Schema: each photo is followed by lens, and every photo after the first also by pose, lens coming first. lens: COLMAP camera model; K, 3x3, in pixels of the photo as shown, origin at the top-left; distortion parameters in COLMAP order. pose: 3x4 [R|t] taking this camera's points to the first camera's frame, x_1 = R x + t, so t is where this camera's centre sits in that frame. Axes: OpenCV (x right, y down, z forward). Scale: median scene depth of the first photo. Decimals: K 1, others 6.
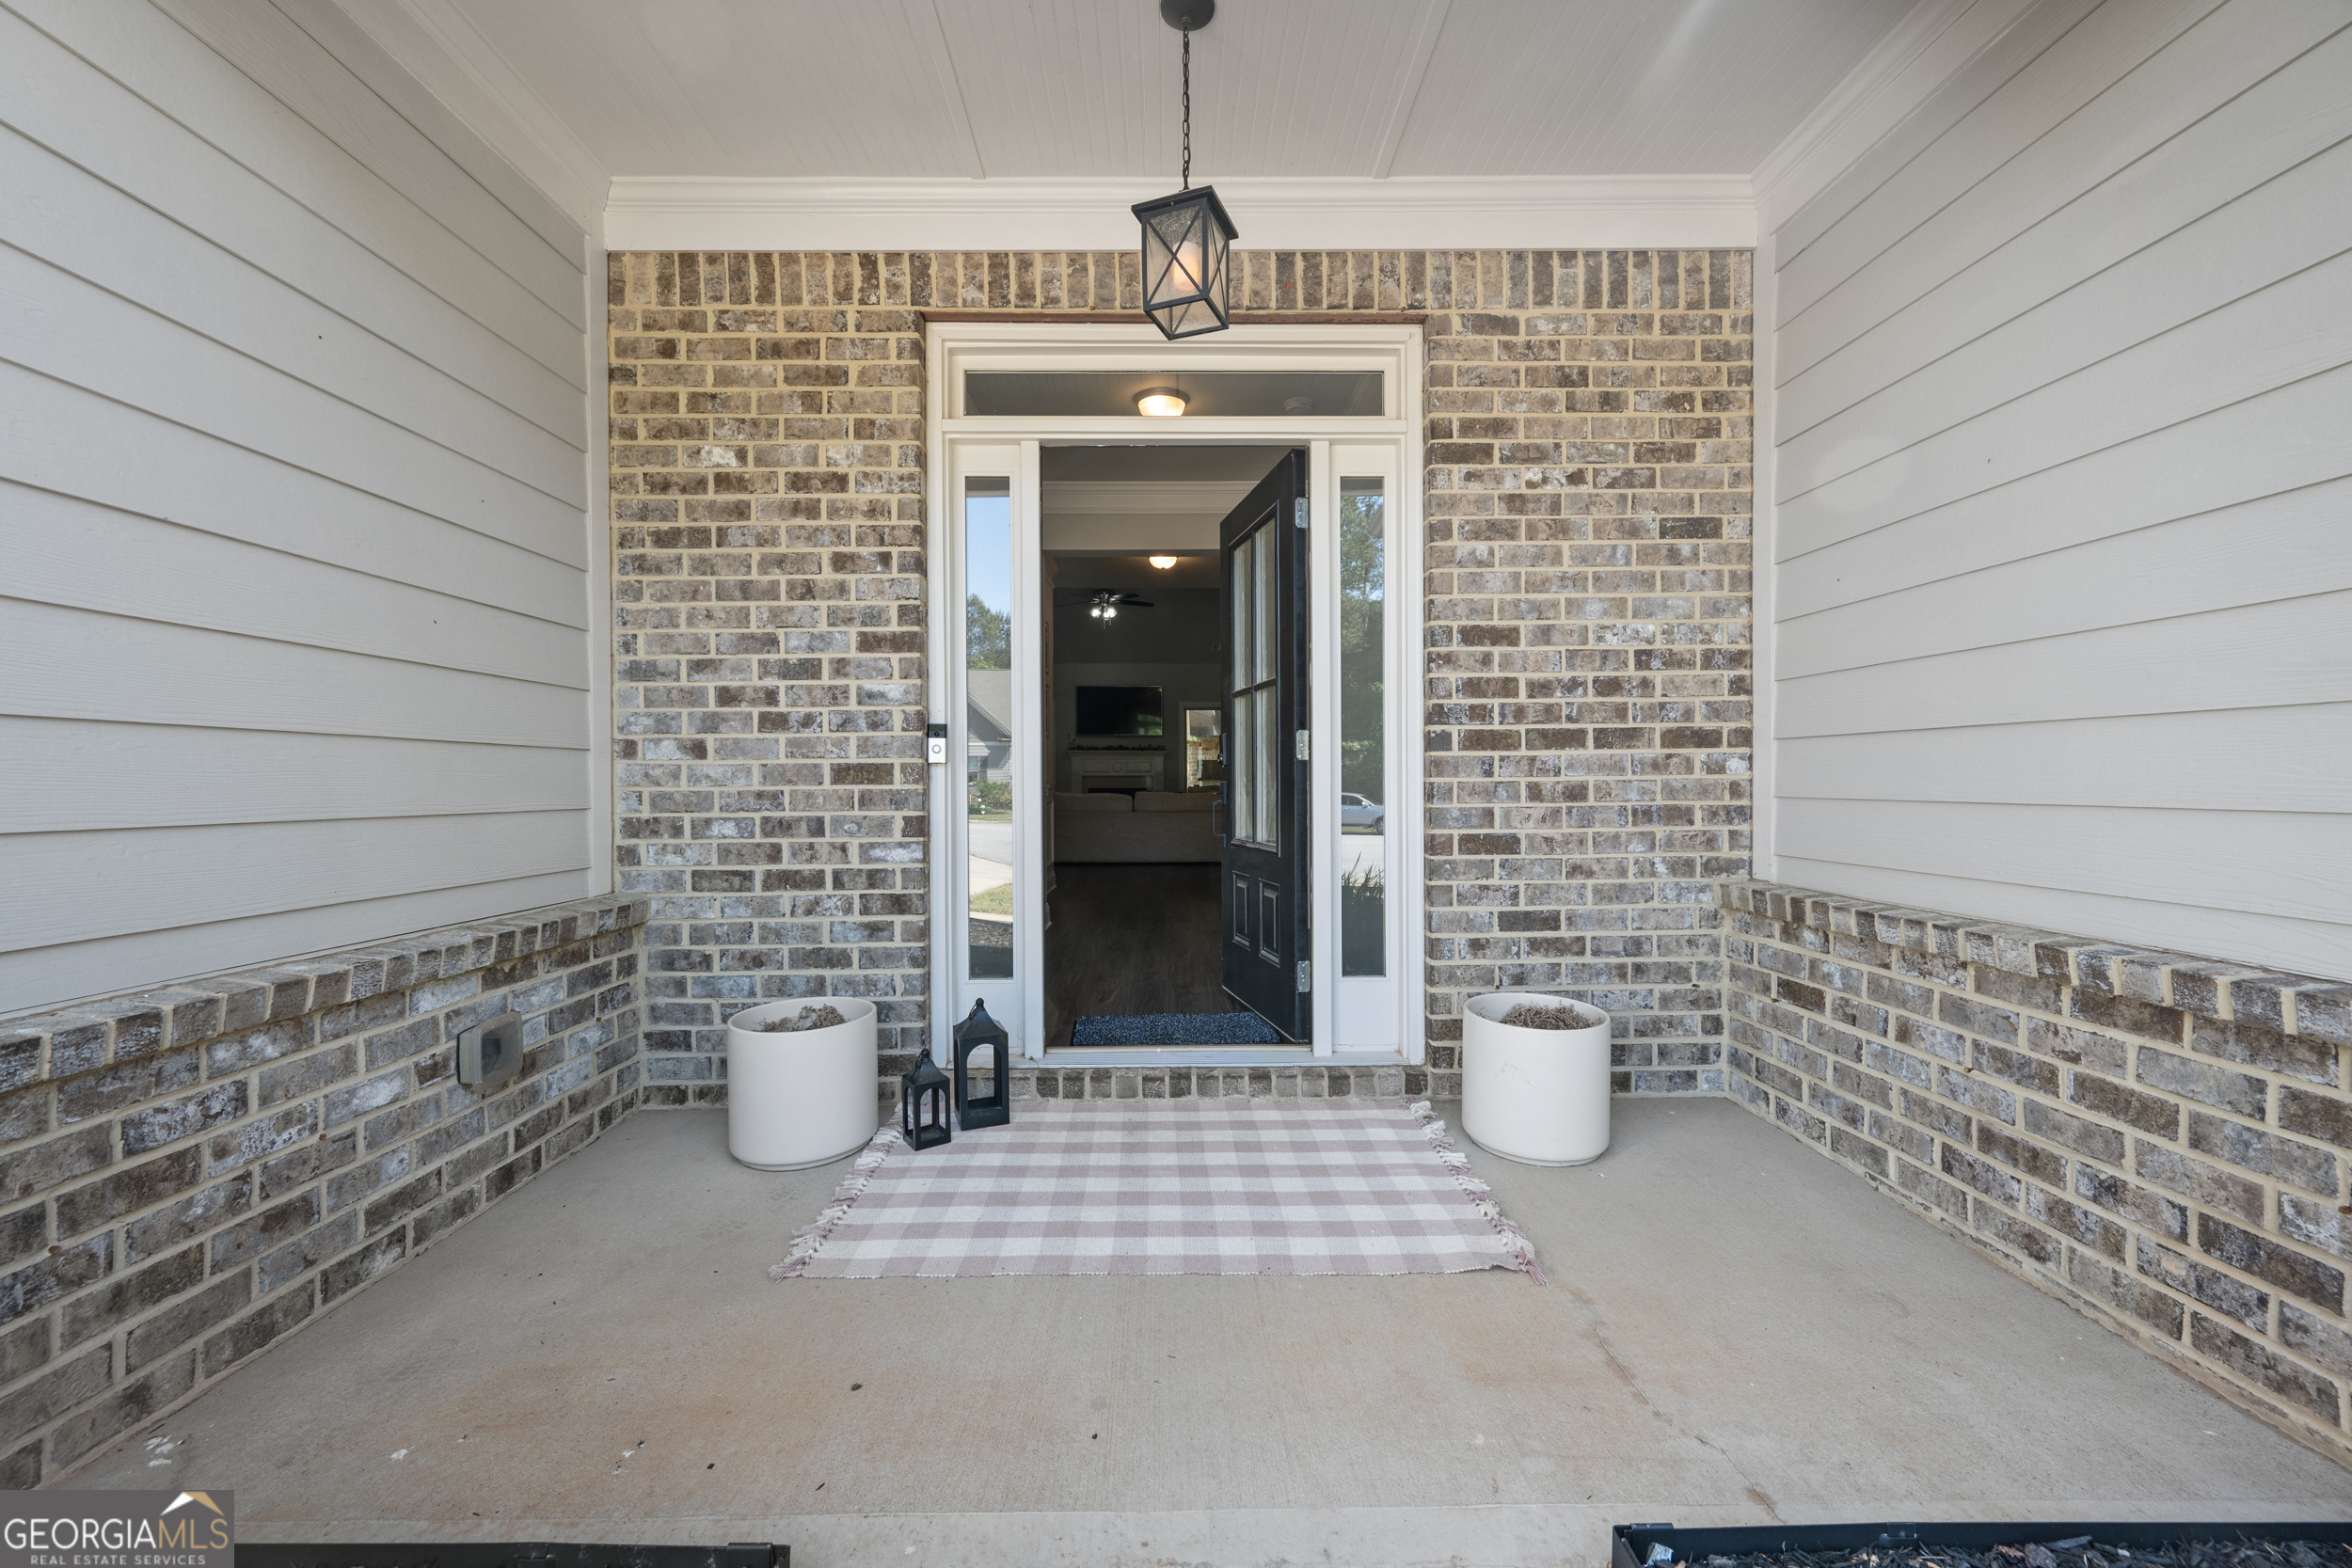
lens RADIAL K [[921.6, 0, 1174.9], [0, 921.6, 780.7], [0, 0, 1]] dist [0.001008, 0.000104]
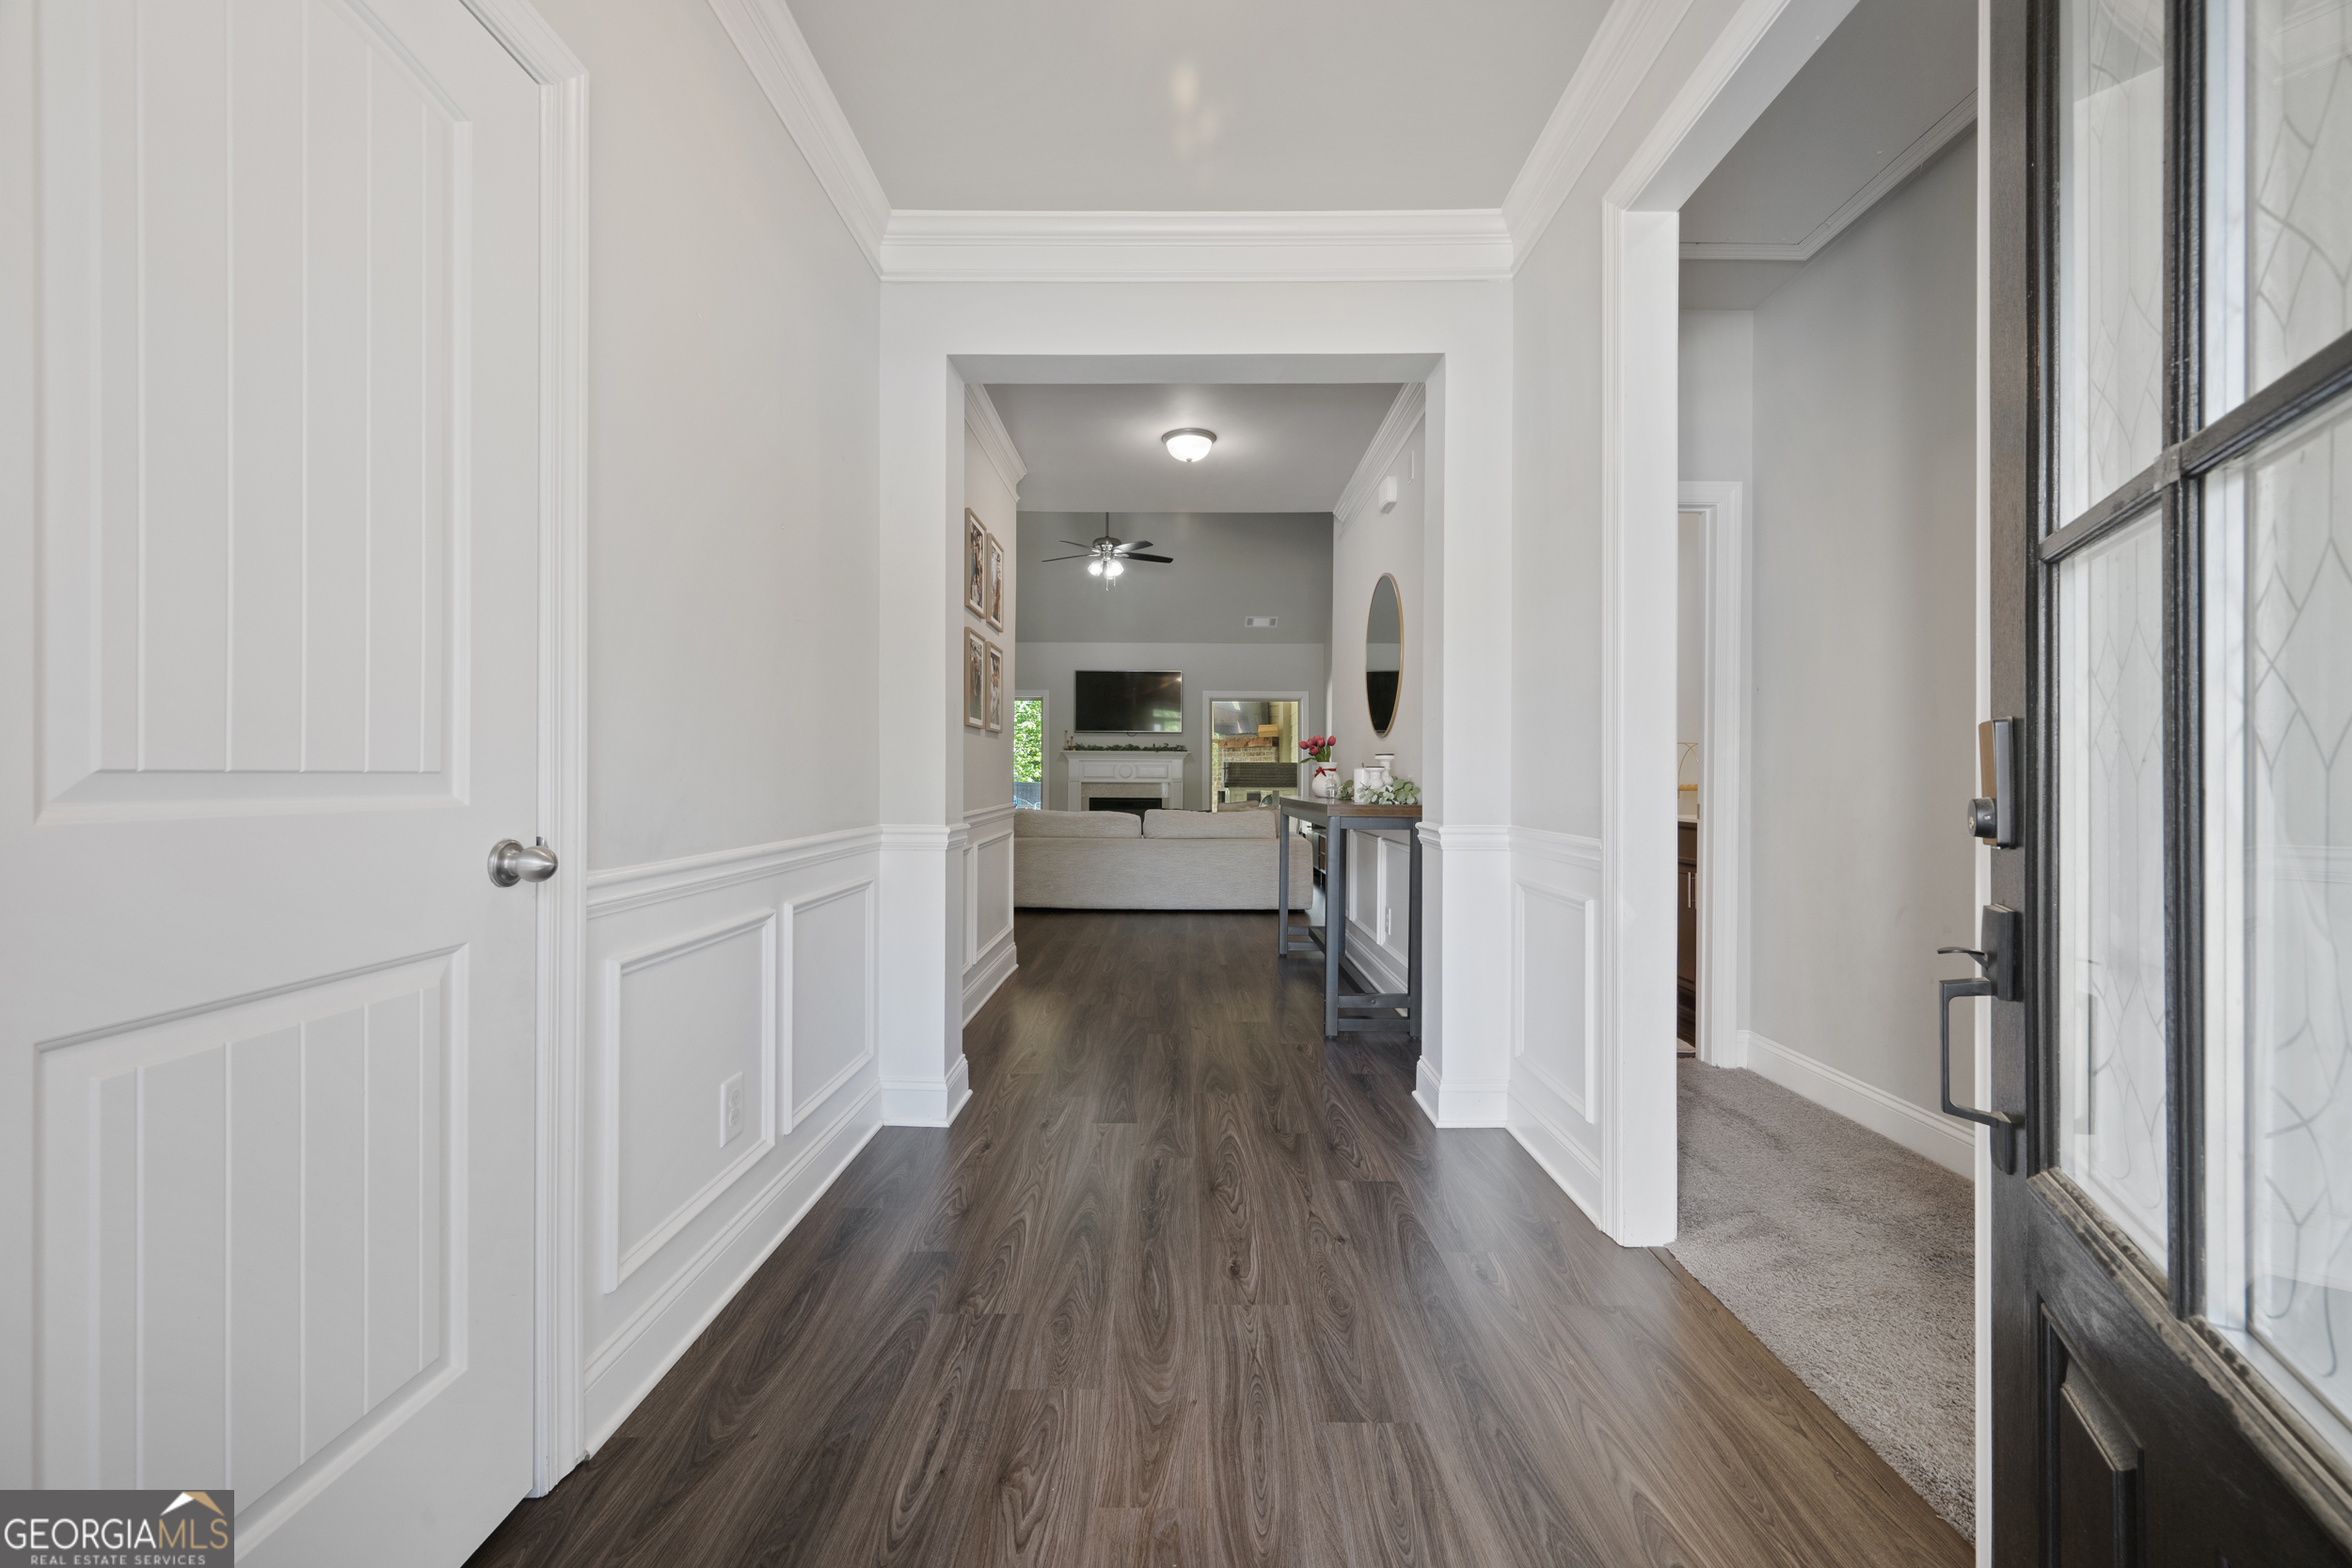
lens RADIAL K [[921.6, 0, 1176.6], [0, 921.6, 773.8], [0, 0, 1]] dist [0.001008, 0.000104]
pose [[0.999786, 0.011161, -0.017417, -0.003909], [-0.011255, 0.999923, -0.005308, -0.009495], [0.017357, 0.005503, 0.999834, 0.204309]]
